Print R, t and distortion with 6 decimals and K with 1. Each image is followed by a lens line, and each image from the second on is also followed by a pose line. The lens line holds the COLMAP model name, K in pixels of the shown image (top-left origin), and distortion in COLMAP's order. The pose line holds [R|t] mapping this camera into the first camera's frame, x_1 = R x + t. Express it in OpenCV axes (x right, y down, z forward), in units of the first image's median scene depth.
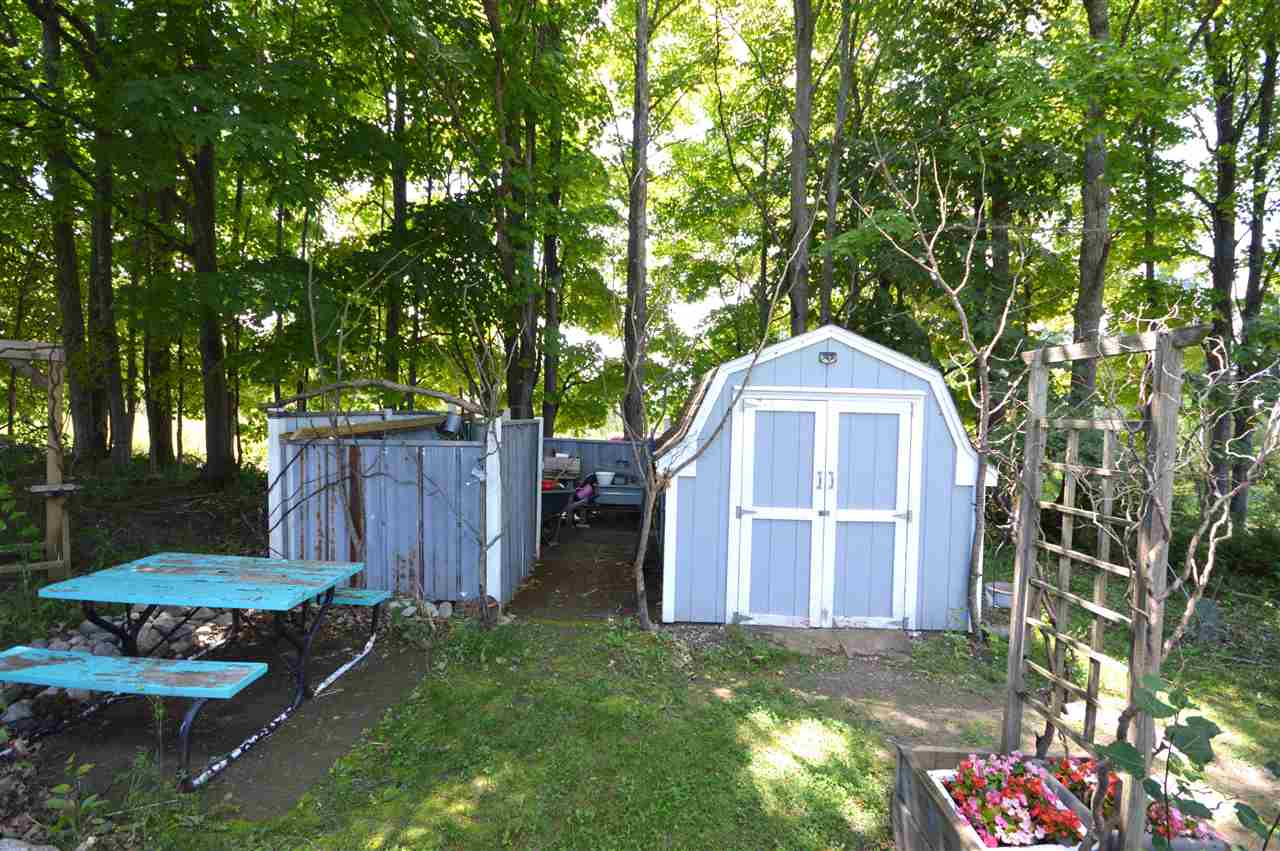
lens RADIAL K [[566.1, 0, 642.2], [0, 566.1, 424.8], [0, 0, 1]] dist [-0.002229, -0.008047]
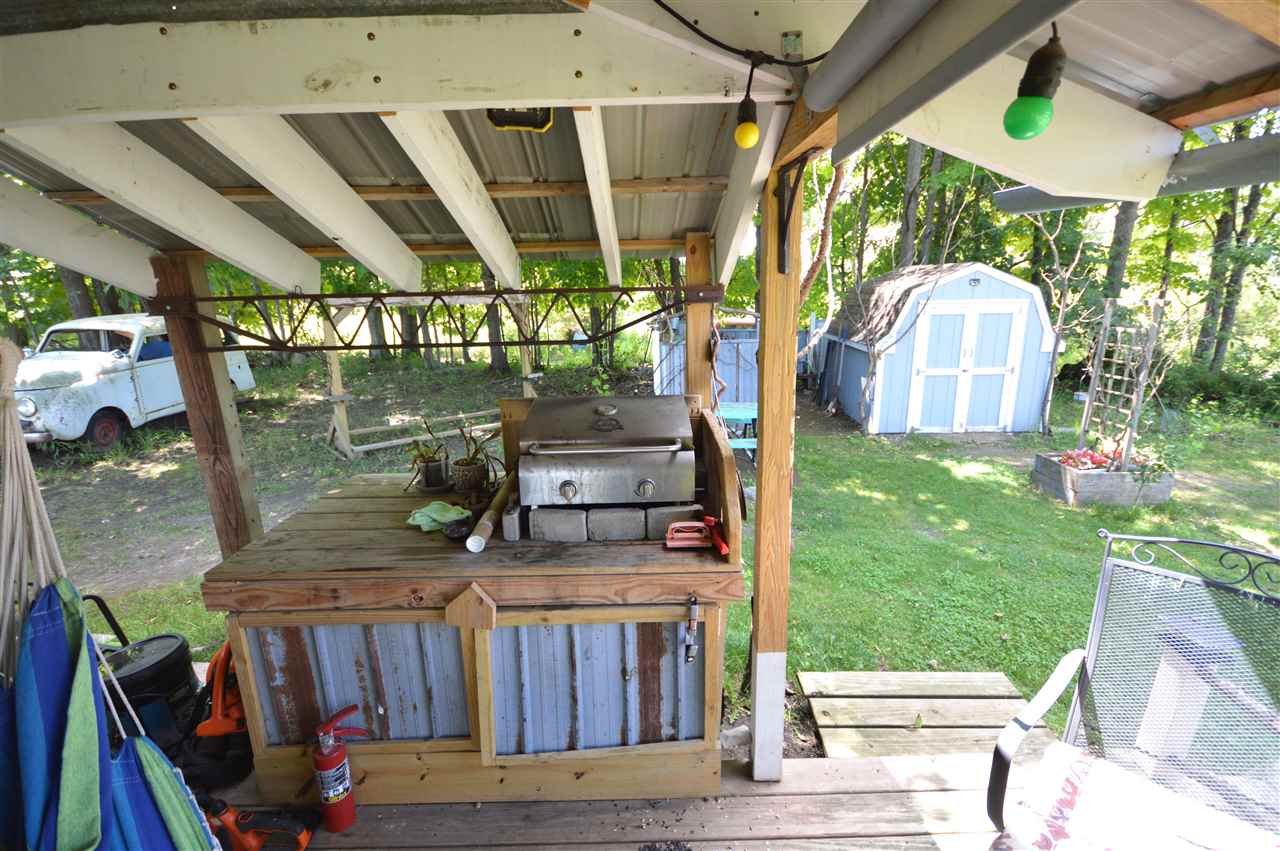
lens RADIAL K [[566.1, 0, 637.1], [0, 566.1, 423.8], [0, 0, 1]] dist [-0.002229, -0.008047]
pose [[0.998869, -0.043974, -0.018093, -0.696296], [0.046872, 0.974607, 0.218961, -0.121671], [0.008005, -0.219561, 0.975566, -0.796833]]
